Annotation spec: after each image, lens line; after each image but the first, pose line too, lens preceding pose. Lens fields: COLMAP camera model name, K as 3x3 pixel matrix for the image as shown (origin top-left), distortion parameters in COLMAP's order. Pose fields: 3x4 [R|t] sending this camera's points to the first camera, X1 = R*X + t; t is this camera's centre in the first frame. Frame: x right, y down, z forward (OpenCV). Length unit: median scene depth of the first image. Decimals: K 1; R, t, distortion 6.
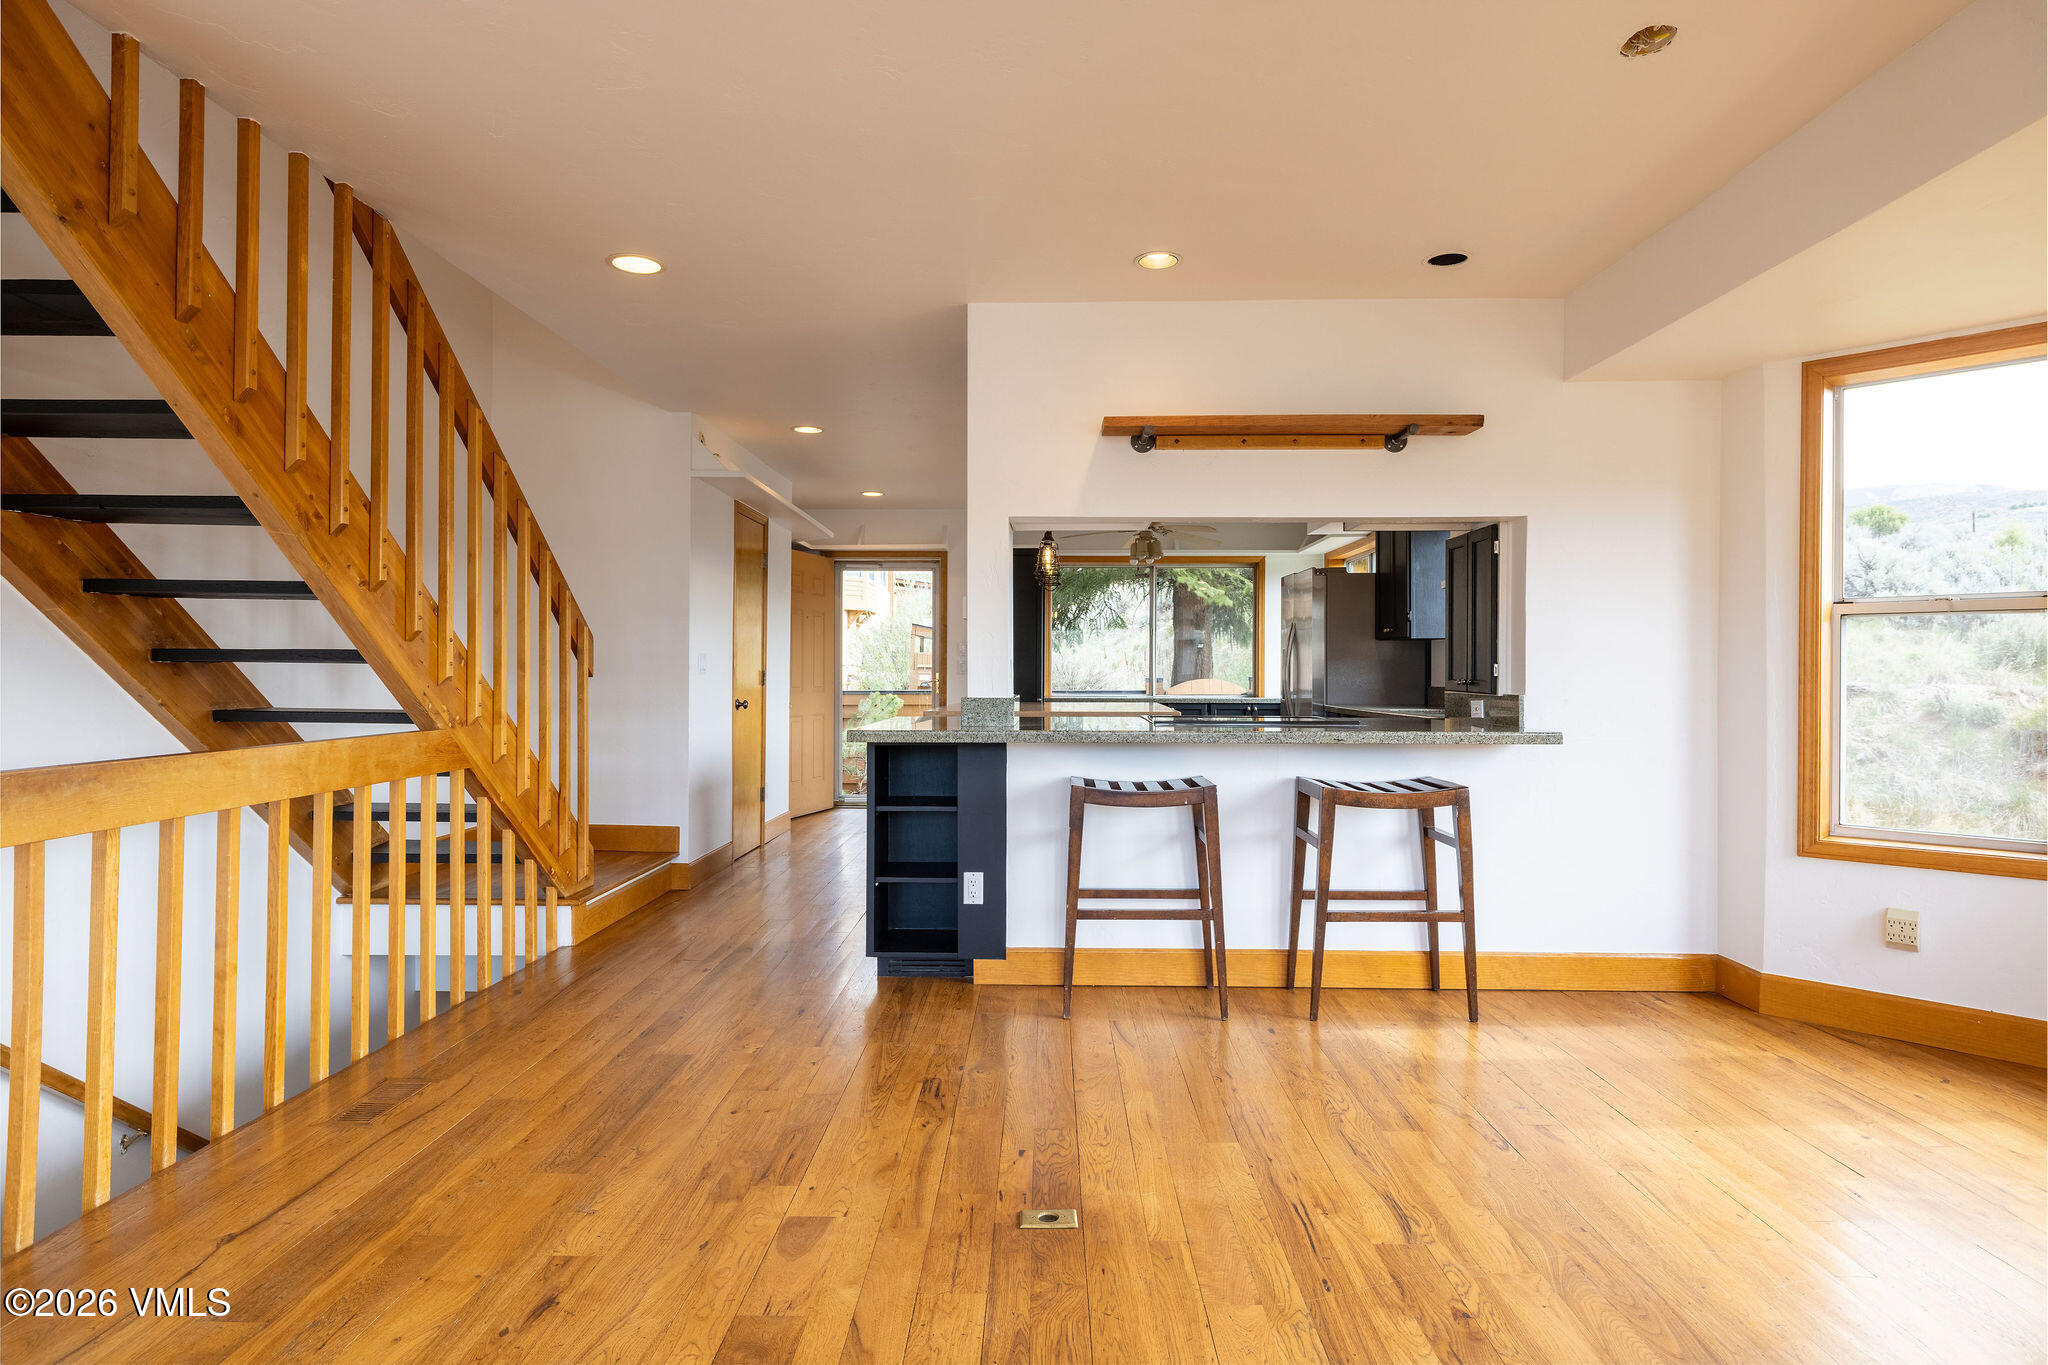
lens RADIAL K [[1108.5, 0, 1024.0], [0, 1108.5, 682.5], [0, 0, 1]] dist [0.005393, 0.000290]
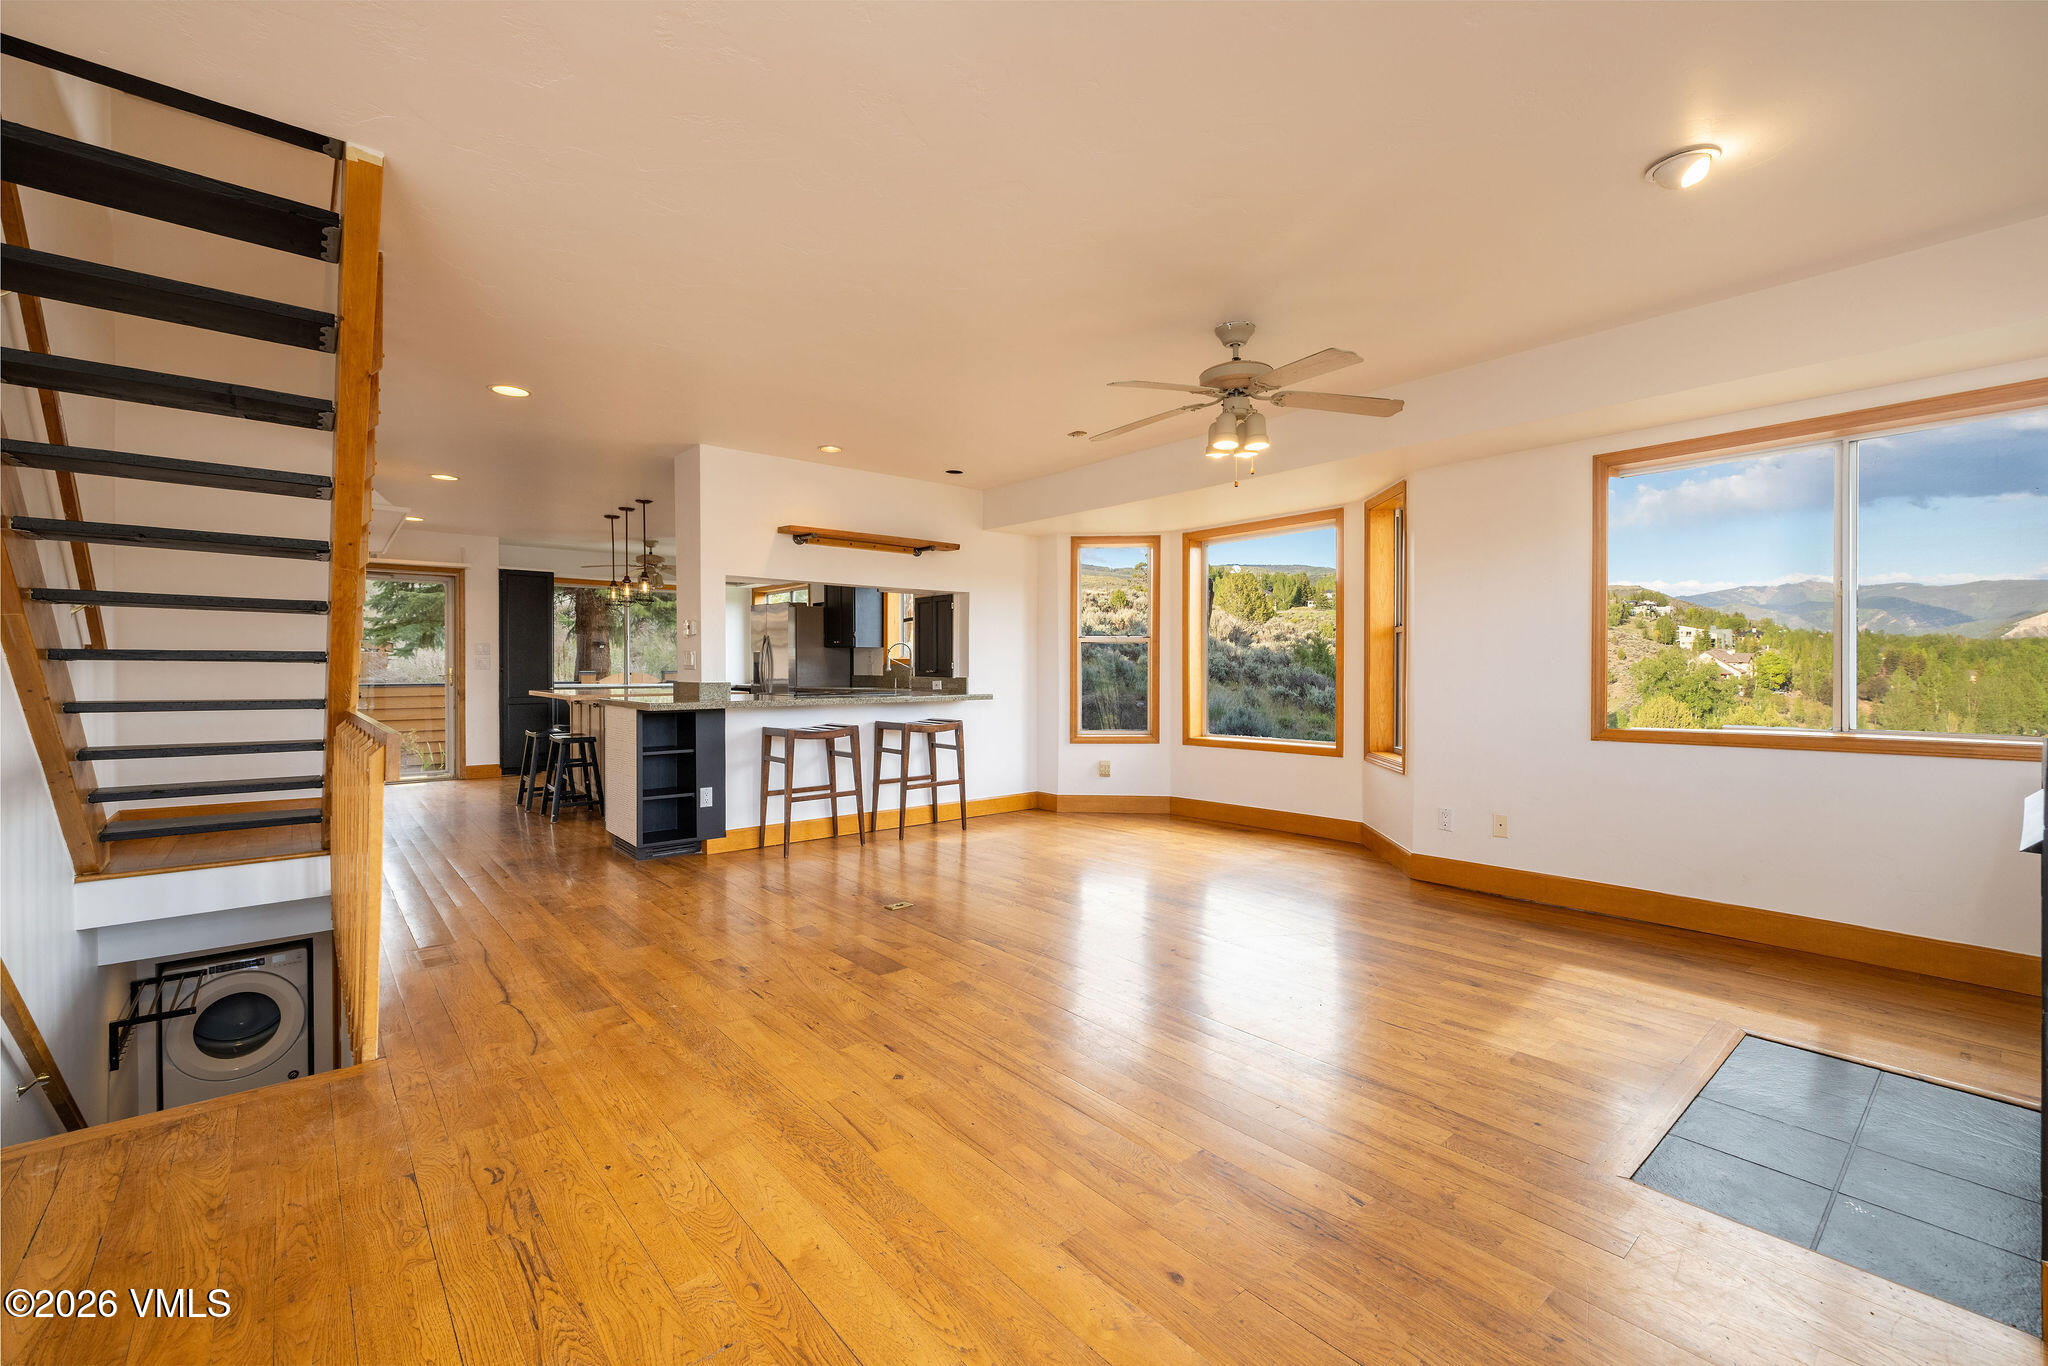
lens RADIAL K [[857.7, 0, 1023.1], [0, 857.7, 676.6], [0, 0, 1]] dist [0.001415, 0.000228]
pose [[0.747006, -0.010504, 0.664734, -0.552372], [0.008770, 0.999944, 0.005945, 0.001134], [-0.664760, 0.001389, 0.747056, -0.281702]]
